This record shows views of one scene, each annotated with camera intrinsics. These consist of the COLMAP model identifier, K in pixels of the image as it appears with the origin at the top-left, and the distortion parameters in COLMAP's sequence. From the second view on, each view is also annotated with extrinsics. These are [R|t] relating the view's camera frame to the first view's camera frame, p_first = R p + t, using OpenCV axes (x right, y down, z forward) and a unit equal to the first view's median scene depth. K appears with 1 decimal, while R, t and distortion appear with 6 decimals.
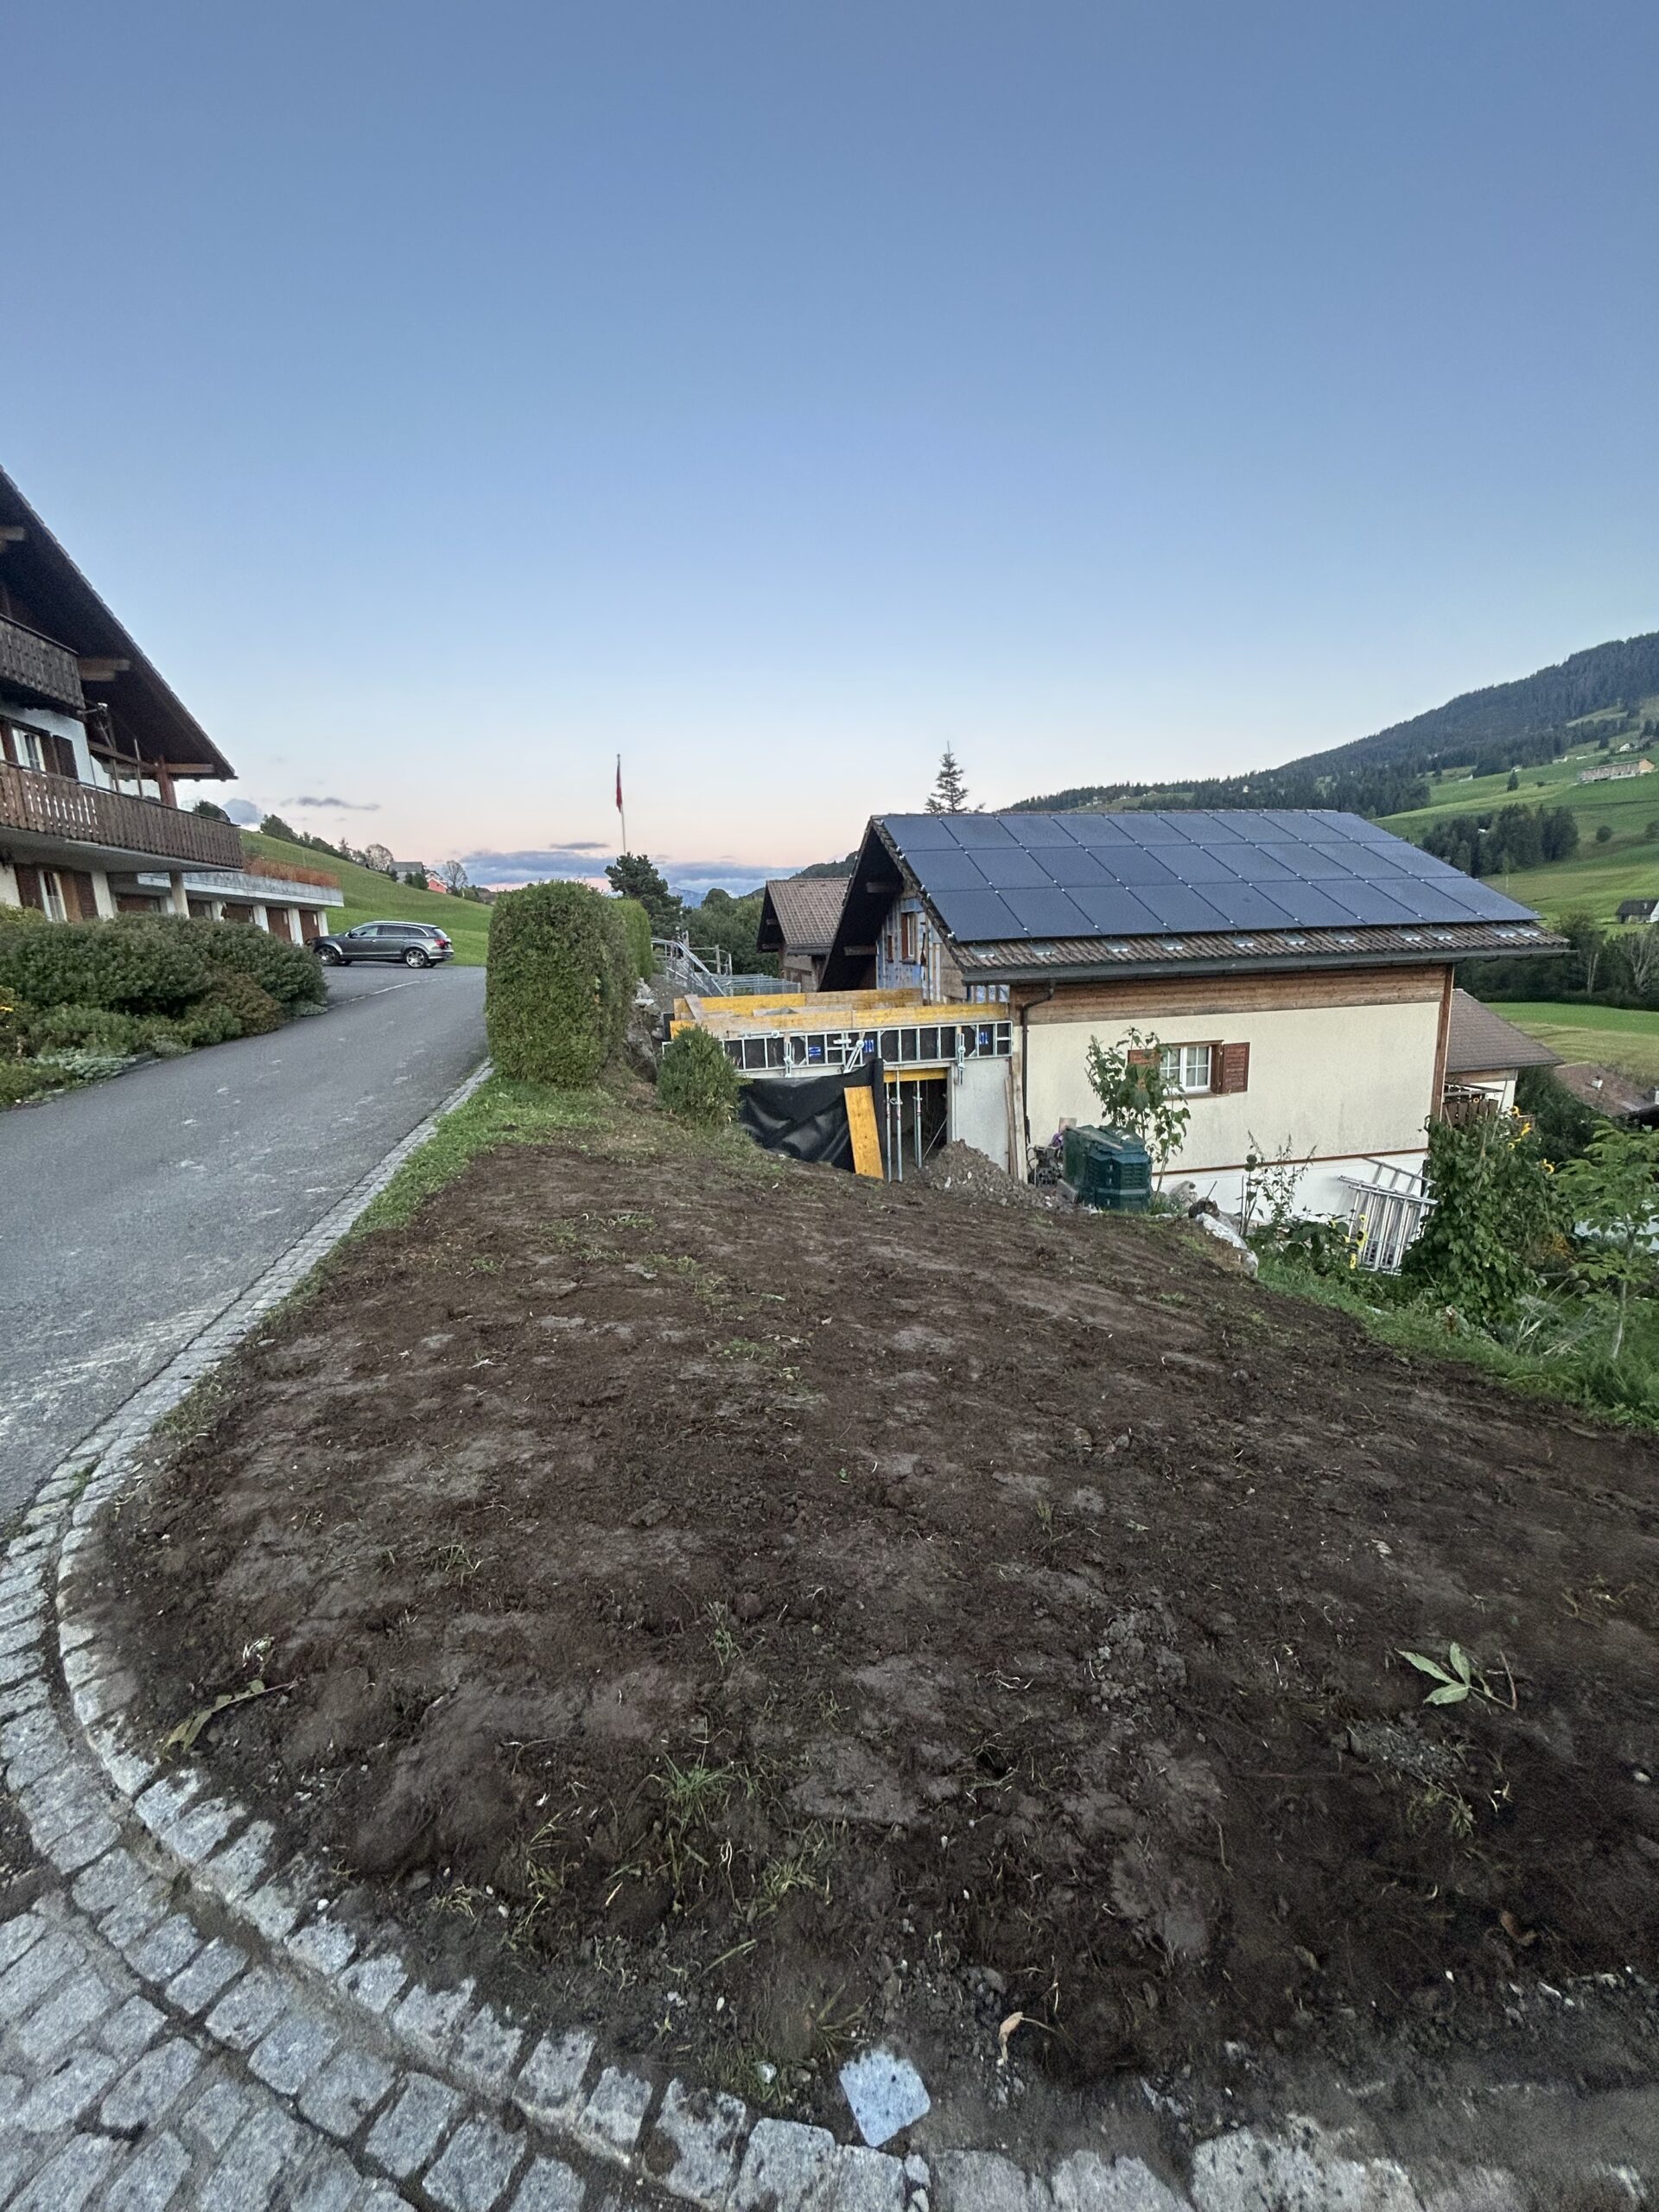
lens RADIAL K [[891.5, 0, 846.9], [0, 891.5, 1113.7], [0, 0, 1]] dist [-0.003810, 0.000517]
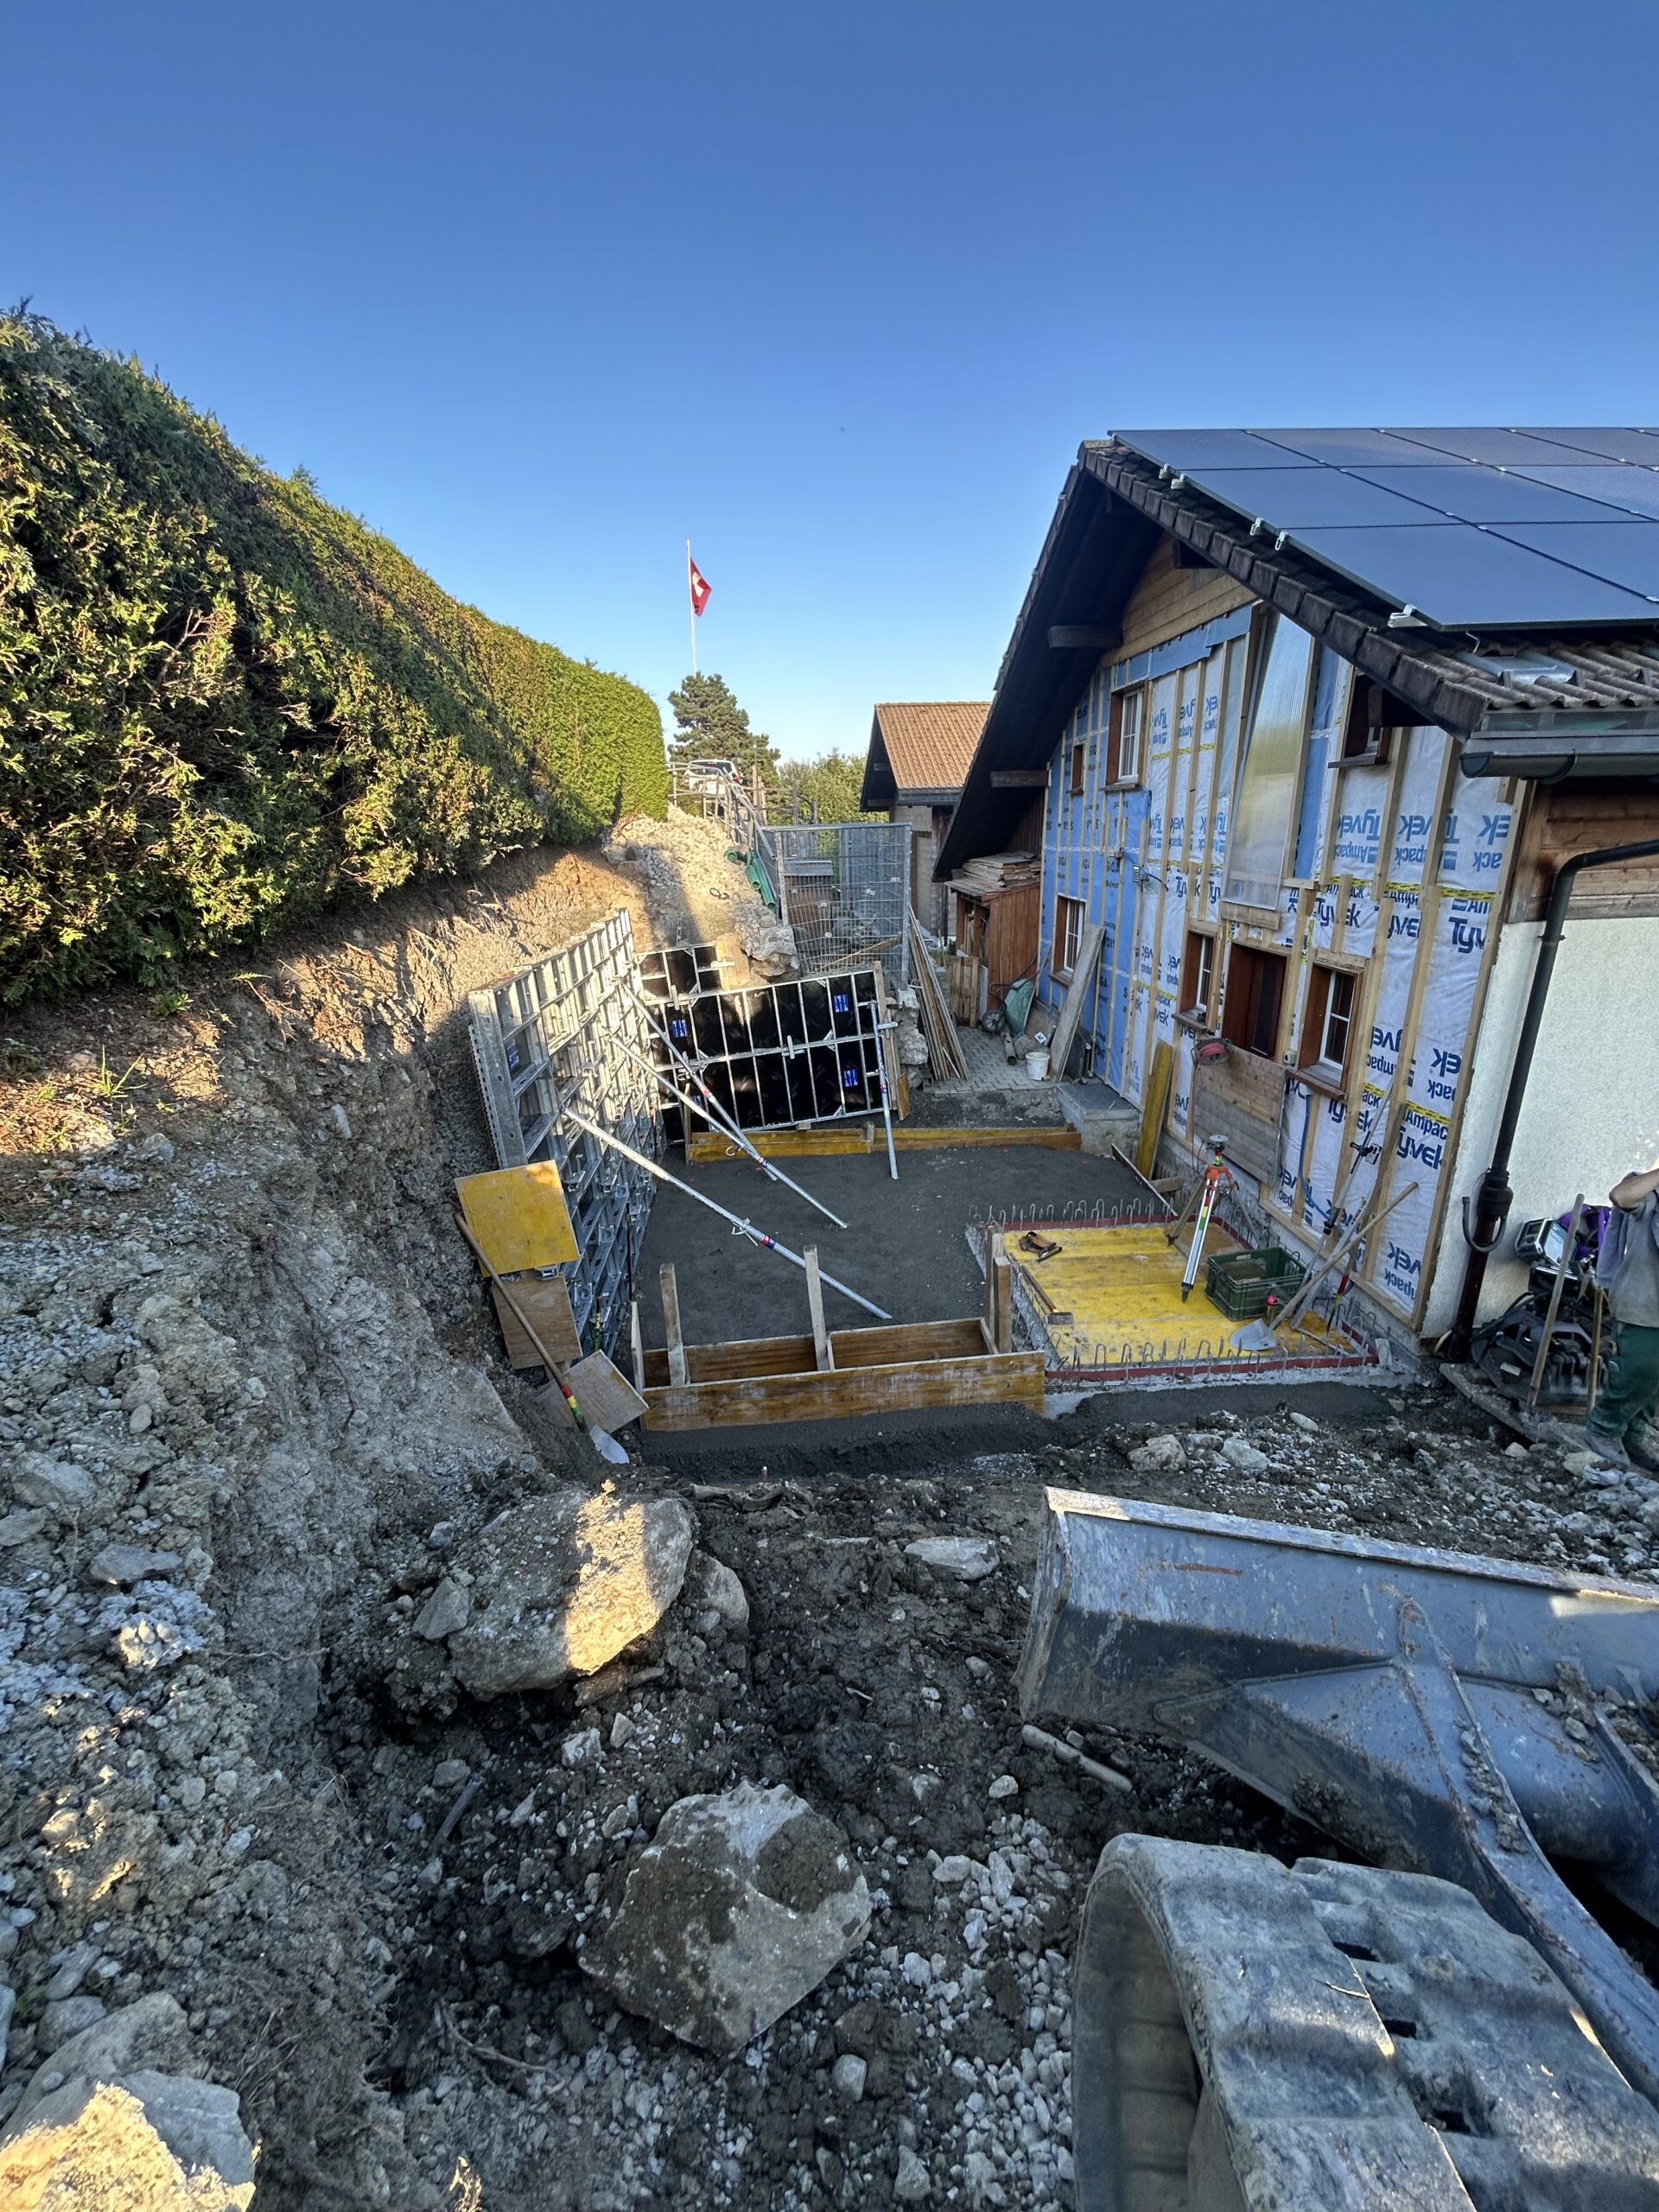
lens RADIAL K [[891.5, 0, 827.2], [0, 891.5, 1105.2], [0, 0, 1]] dist [-0.003810, 0.000517]
pose [[0.988630, 0.054757, -0.140047, -0.016017], [-0.037977, 0.992072, 0.119798, -0.038321], [0.145496, -0.113118, 0.982871, 0.397368]]
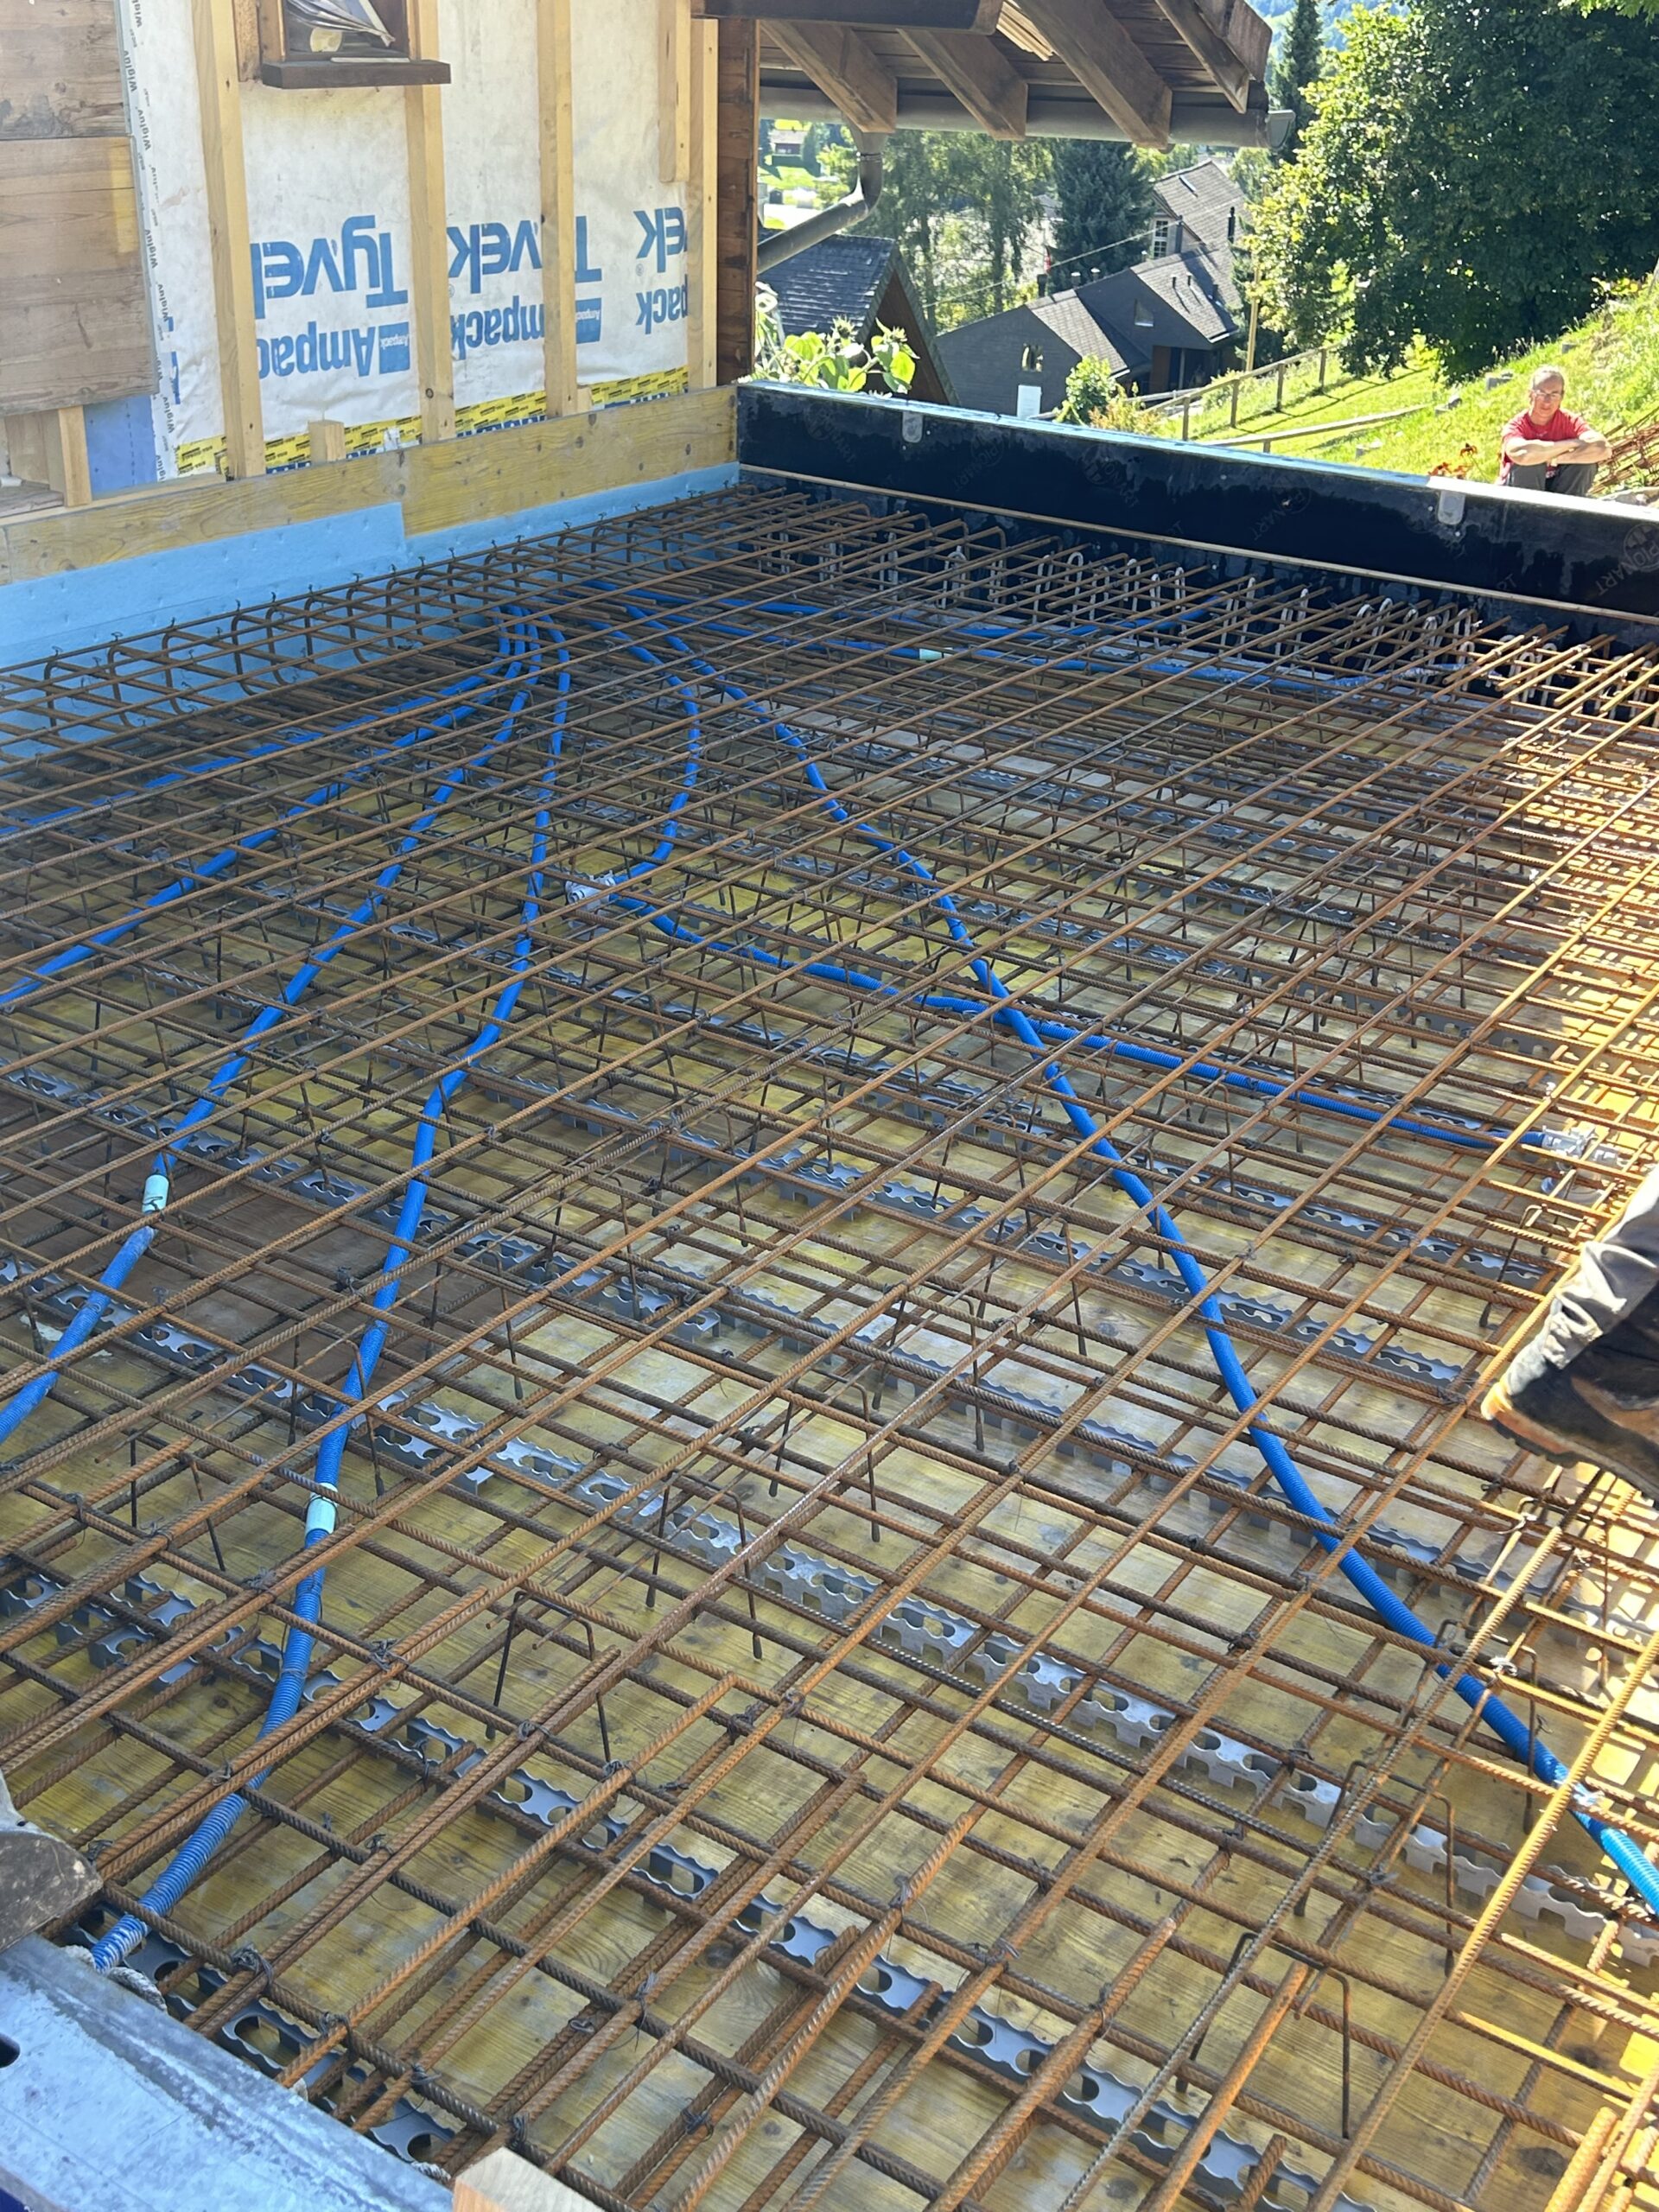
lens RADIAL K [[2364.0, 0, 816.0], [0, 2364.0, 1127.6], [0, 0, 1]] dist [0.016639, 0.000000]
pose [[-0.700328, -0.298419, 0.648450, -0.114162], [0.138449, 0.834384, 0.533513, -0.147852], [-0.700266, 0.463411, -0.543026, 0.844891]]
